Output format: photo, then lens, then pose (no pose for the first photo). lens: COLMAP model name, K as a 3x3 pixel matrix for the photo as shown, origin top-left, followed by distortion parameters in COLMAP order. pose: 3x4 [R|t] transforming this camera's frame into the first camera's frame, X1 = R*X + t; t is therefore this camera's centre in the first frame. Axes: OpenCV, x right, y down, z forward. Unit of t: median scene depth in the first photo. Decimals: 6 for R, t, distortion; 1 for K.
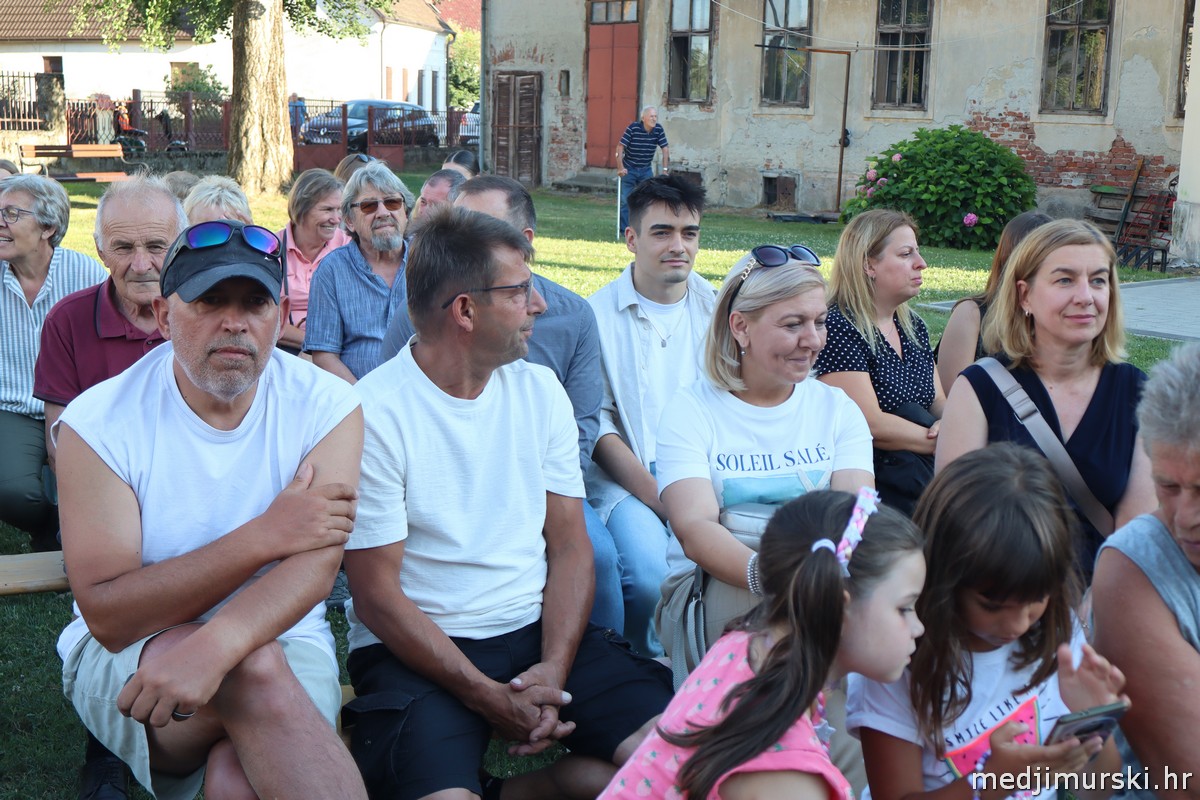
lens RADIAL K [[1607.3, 0, 609.4], [0, 1607.3, 391.3], [0, 0, 1]] dist [-0.017114, 0.000000]
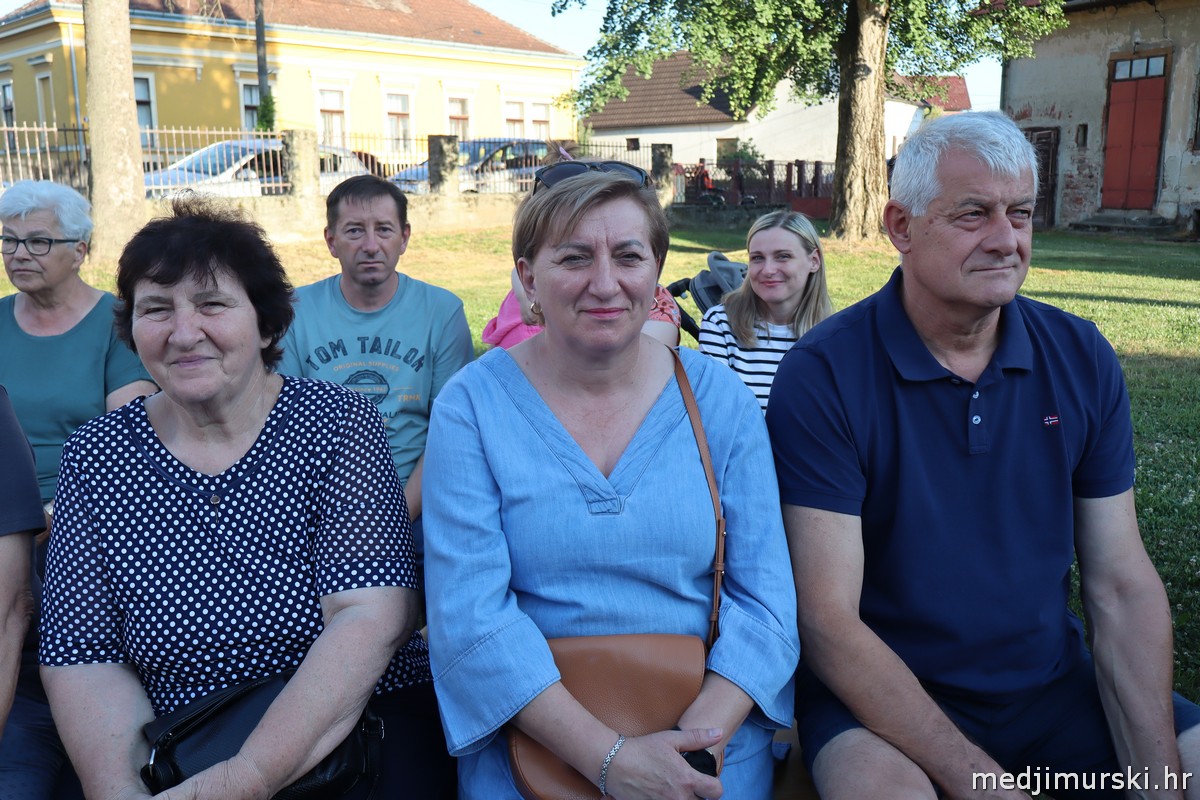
lens RADIAL K [[1122.6, 0, 621.4], [0, 1122.6, 395.1], [0, 0, 1]] dist [0.027581, 0.000000]
pose [[0.950233, 0.028958, -0.310193, -0.101546], [-0.022645, 0.999457, 0.023934, -0.022421], [0.310717, -0.015718, 0.950372, 0.154560]]
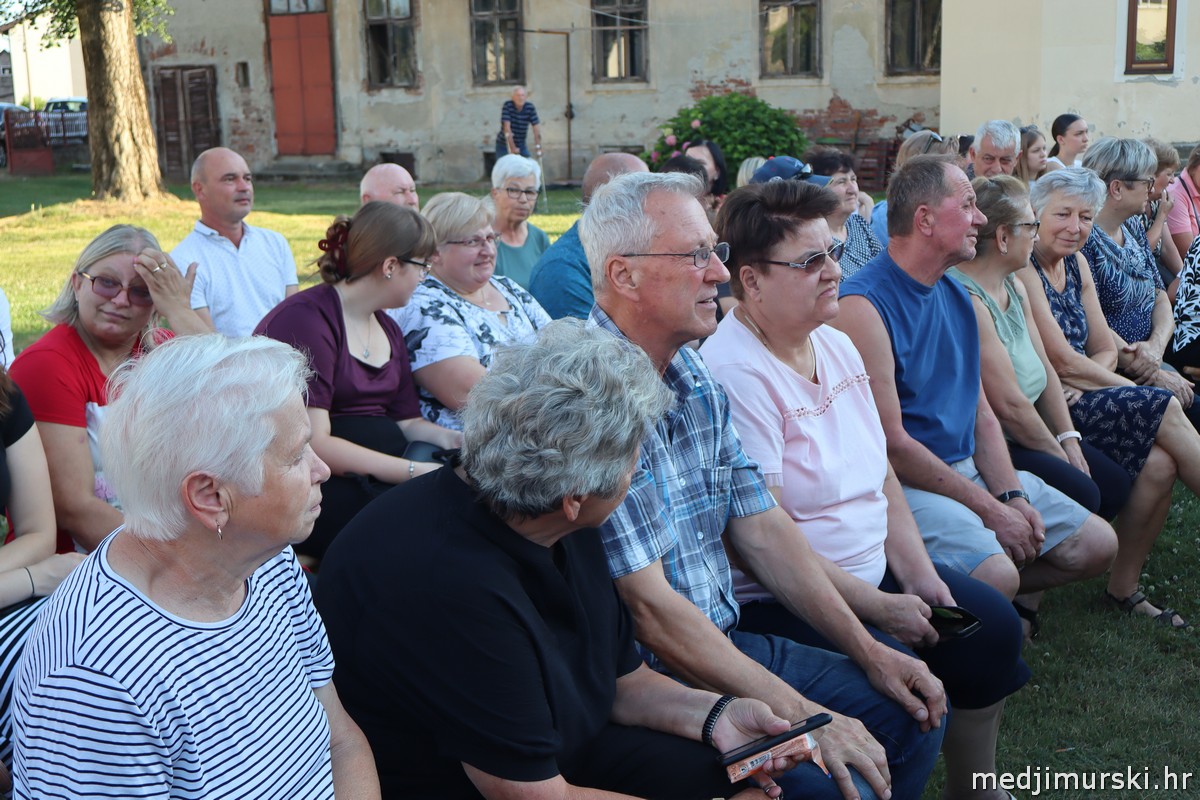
lens RADIAL K [[1559.3, 0, 615.2], [0, 1559.3, 425.6], [0, 0, 1]] dist [-0.019468, 0.000000]
pose [[0.912743, -0.135276, 0.385487, -0.265640], [0.119785, 0.990732, 0.064048, -0.008815], [-0.390578, -0.012284, 0.920488, 0.001647]]
